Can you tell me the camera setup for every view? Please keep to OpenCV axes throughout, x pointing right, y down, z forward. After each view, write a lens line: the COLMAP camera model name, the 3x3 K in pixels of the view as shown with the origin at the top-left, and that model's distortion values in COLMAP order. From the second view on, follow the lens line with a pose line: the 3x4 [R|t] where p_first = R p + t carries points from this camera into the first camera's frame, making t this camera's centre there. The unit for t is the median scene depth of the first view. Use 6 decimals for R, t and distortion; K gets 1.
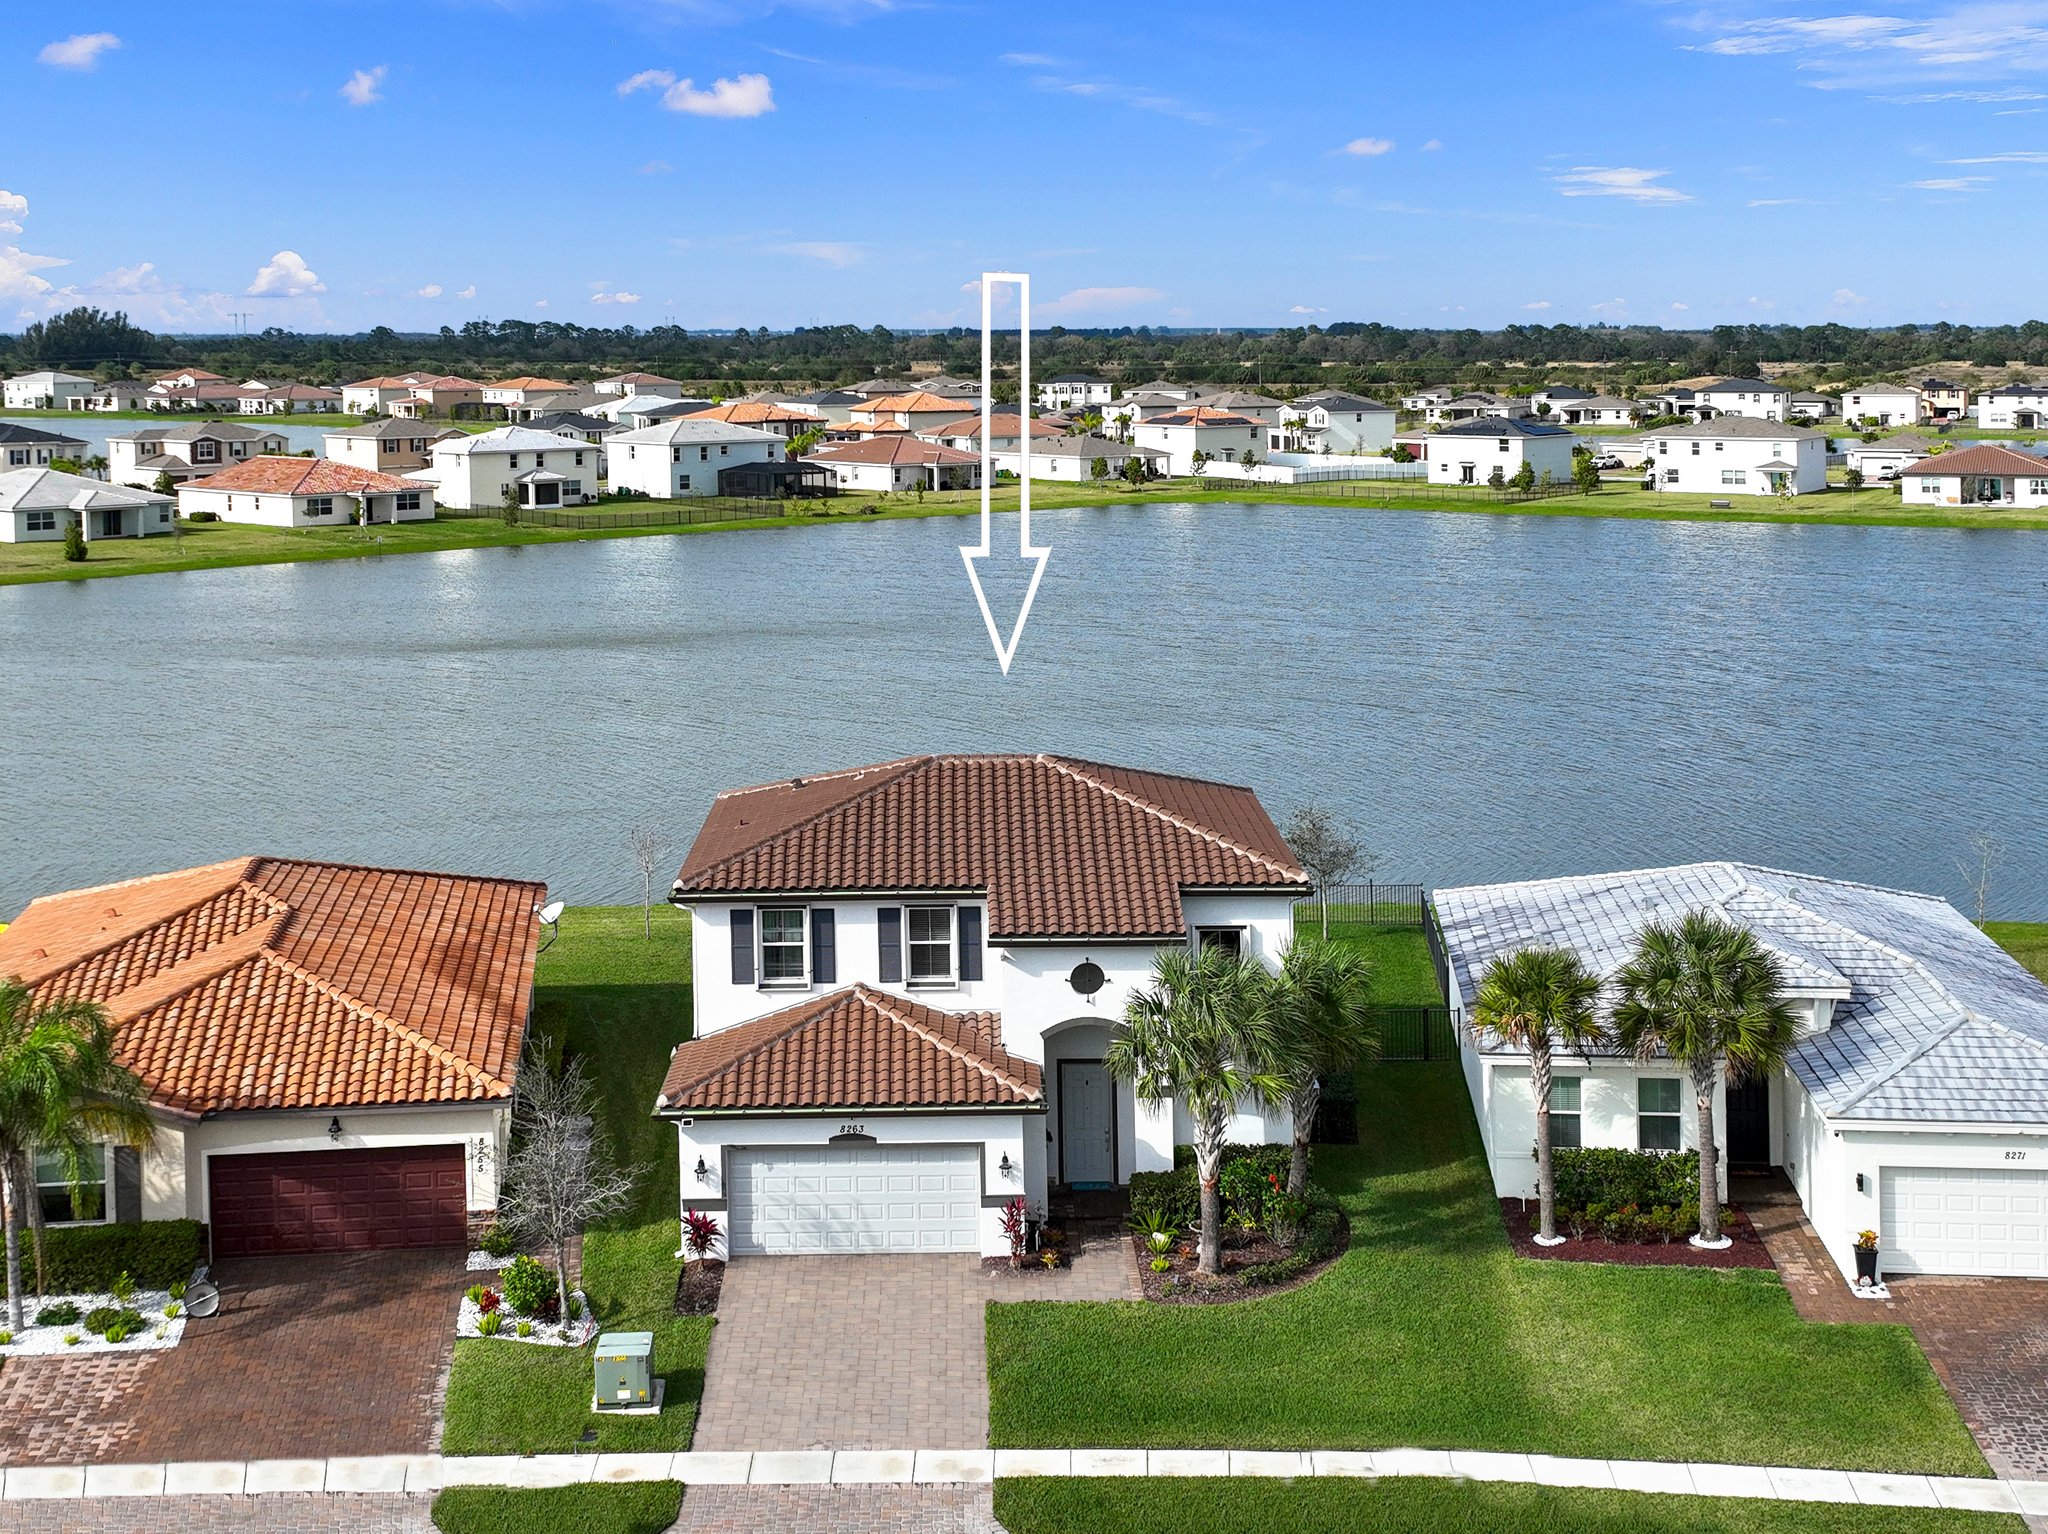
lens RADIAL K [[2455.9, 0, 1024.0], [0, 2455.9, 767.0], [0, 0, 1]] dist [0.012337, 0.028189]
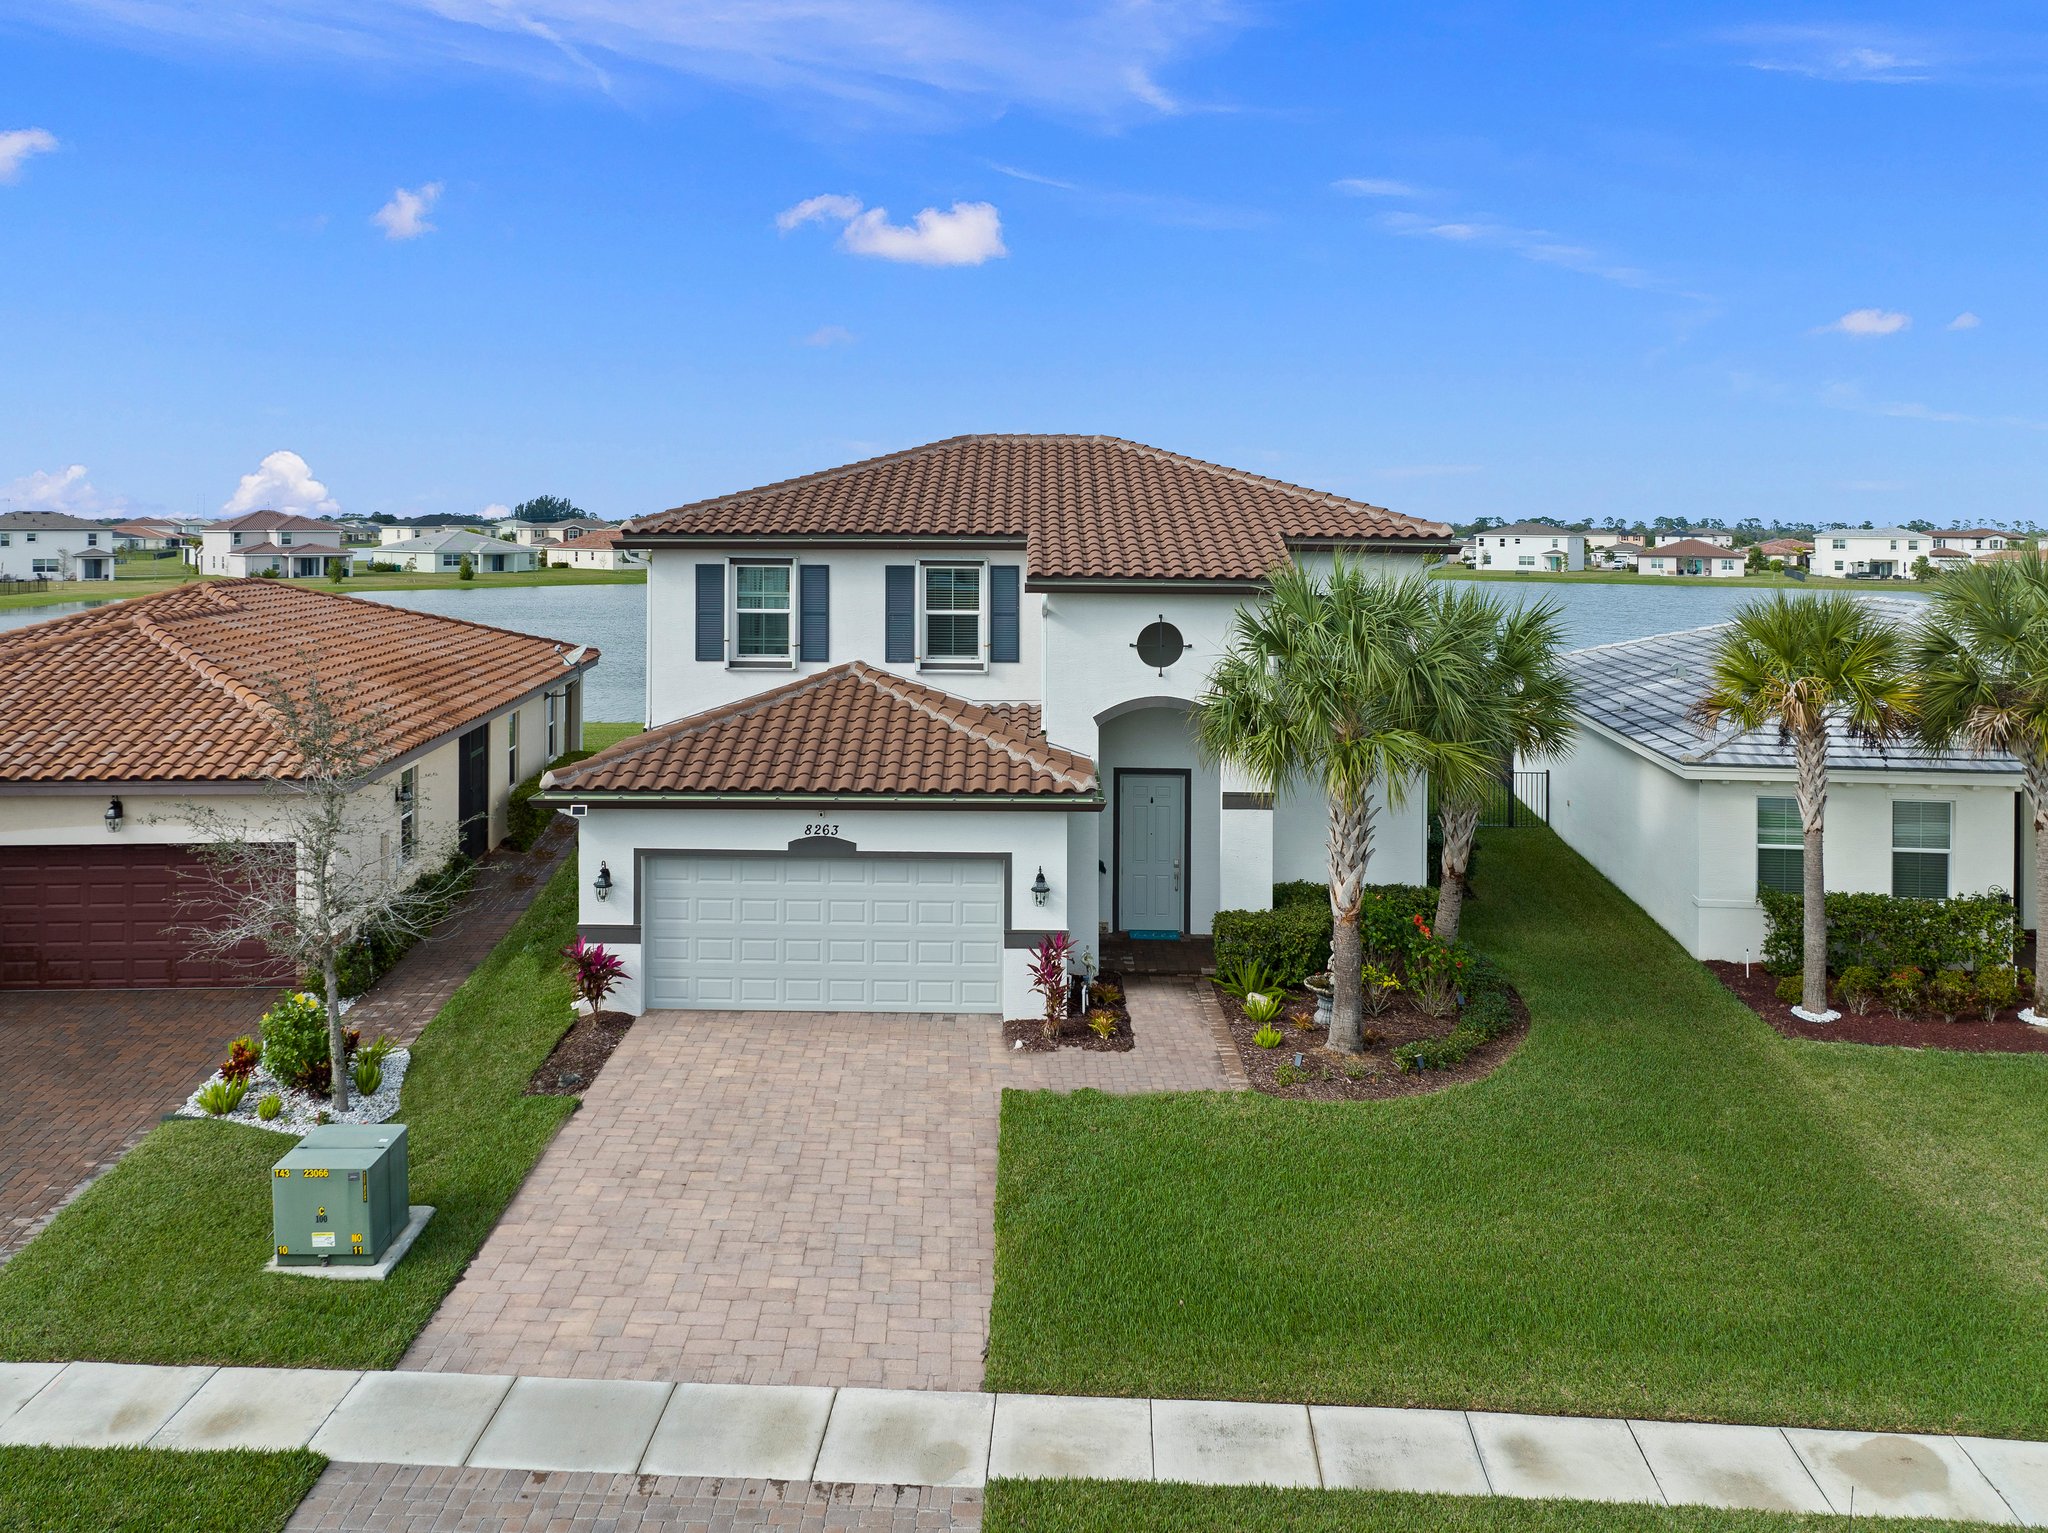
lens RADIAL K [[1423.4, 0, 1063.5], [0, 1423.4, 704.8], [0, 0, 1]] dist [-0.031313, -0.001586]
pose [[0.999663, 0.025220, -0.006159, -0.000004], [-0.025457, 0.998786, -0.042171, 0.126110], [0.005088, 0.042313, 0.999091, 0.592482]]
